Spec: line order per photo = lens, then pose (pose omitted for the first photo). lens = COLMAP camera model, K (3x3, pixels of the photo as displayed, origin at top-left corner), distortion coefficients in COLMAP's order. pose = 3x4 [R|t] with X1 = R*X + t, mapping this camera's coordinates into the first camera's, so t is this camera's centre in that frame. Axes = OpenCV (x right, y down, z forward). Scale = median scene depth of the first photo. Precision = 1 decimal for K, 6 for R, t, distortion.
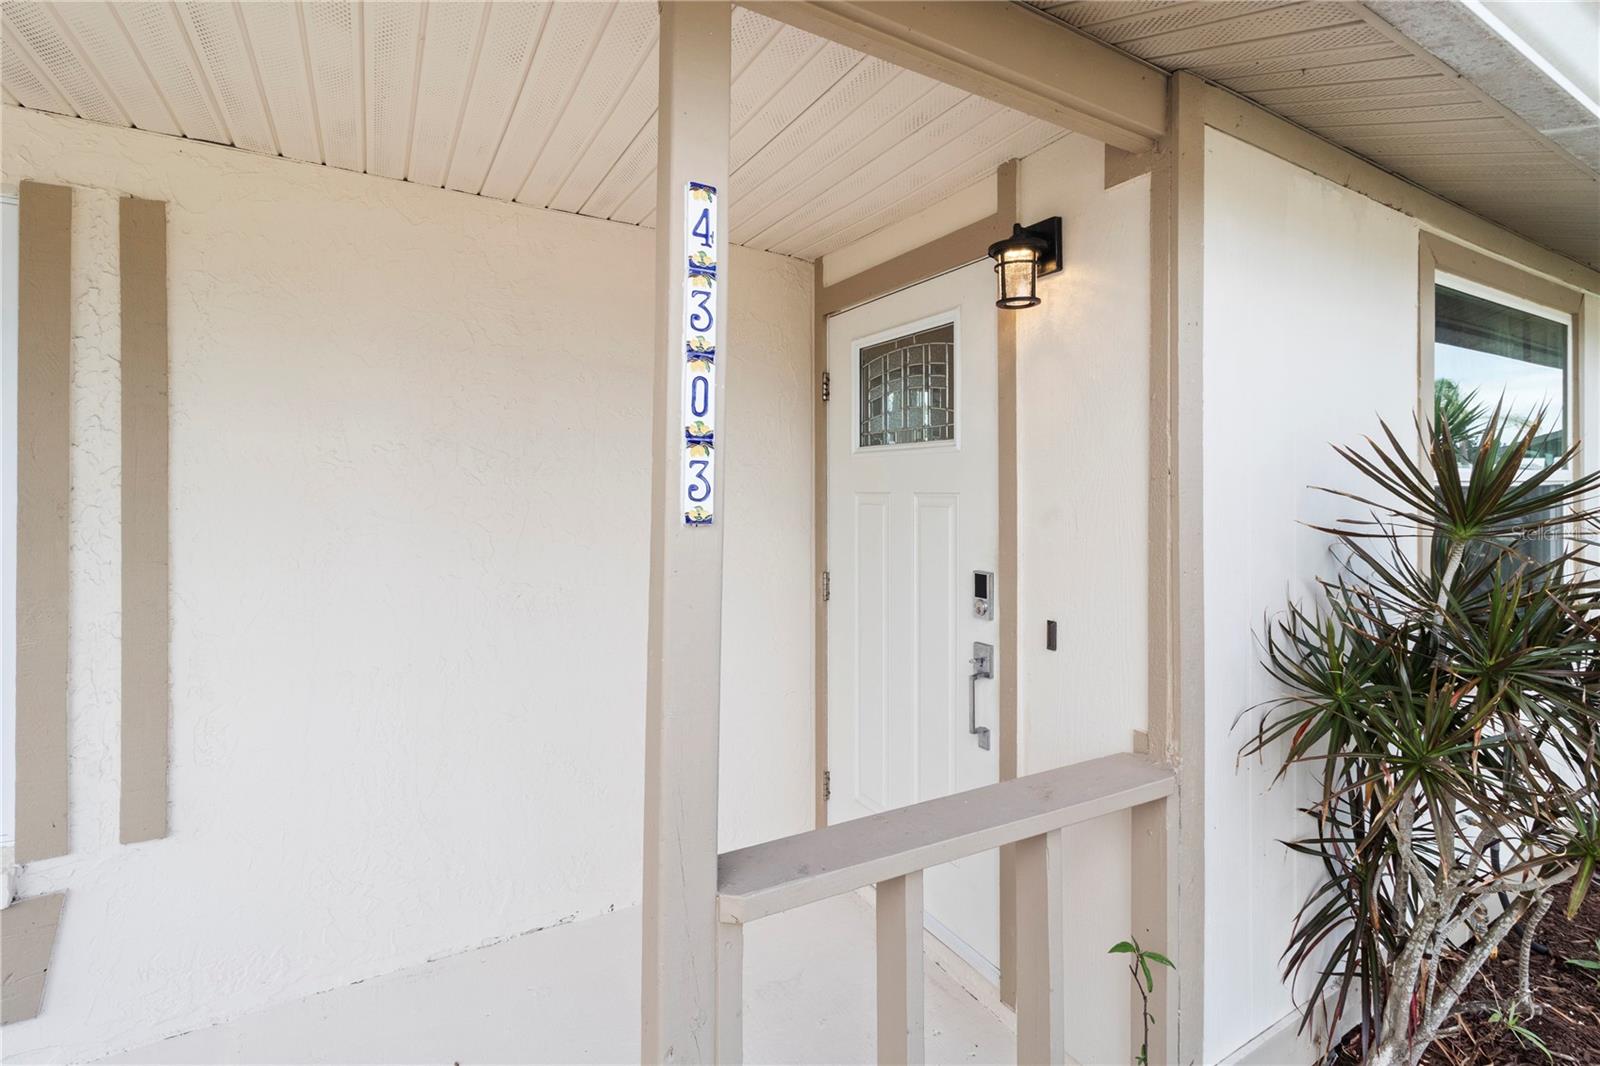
lens RADIAL K [[753.8, 0, 826.0], [0, 753.8, 486.3], [0, 0, 1]] dist [0.006399, -0.001863]
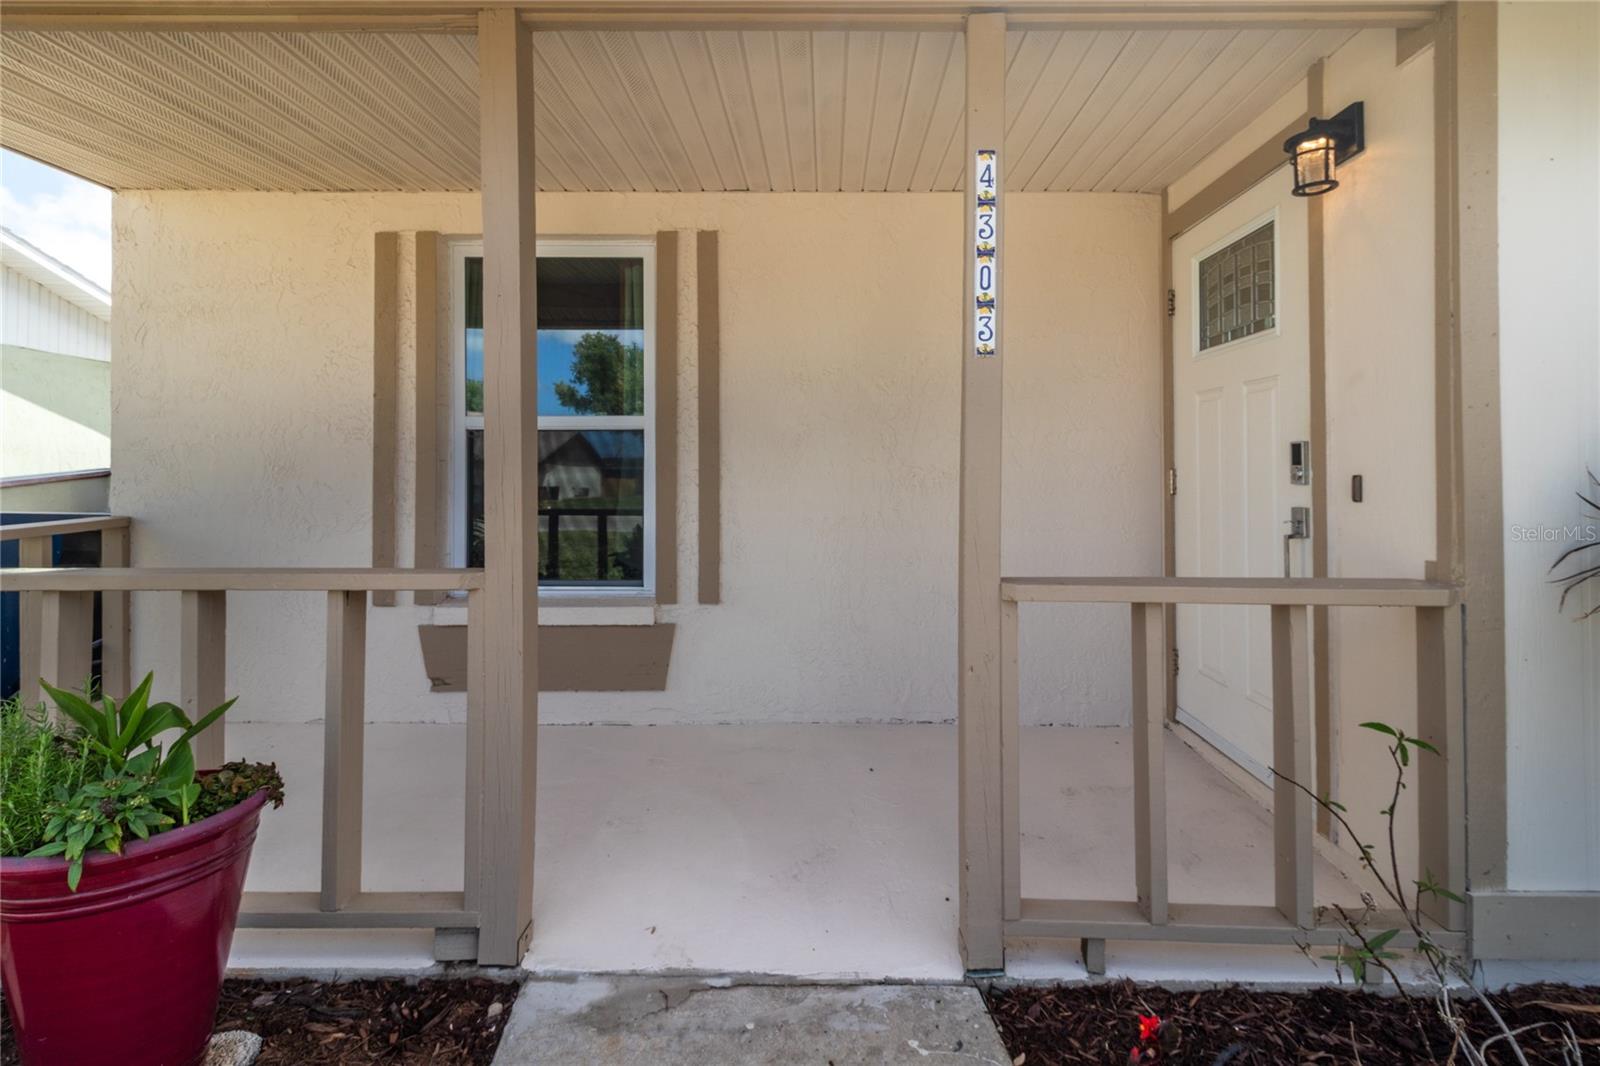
lens RADIAL K [[753.8, 0, 810.1], [0, 753.8, 456.8], [0, 0, 1]] dist [0.006399, -0.001863]
pose [[0.846036, -0.010426, -0.533023, 0.213651], [0.004644, 0.999915, -0.012187, 0.161685], [0.533105, 0.007835, 0.846013, -0.334860]]
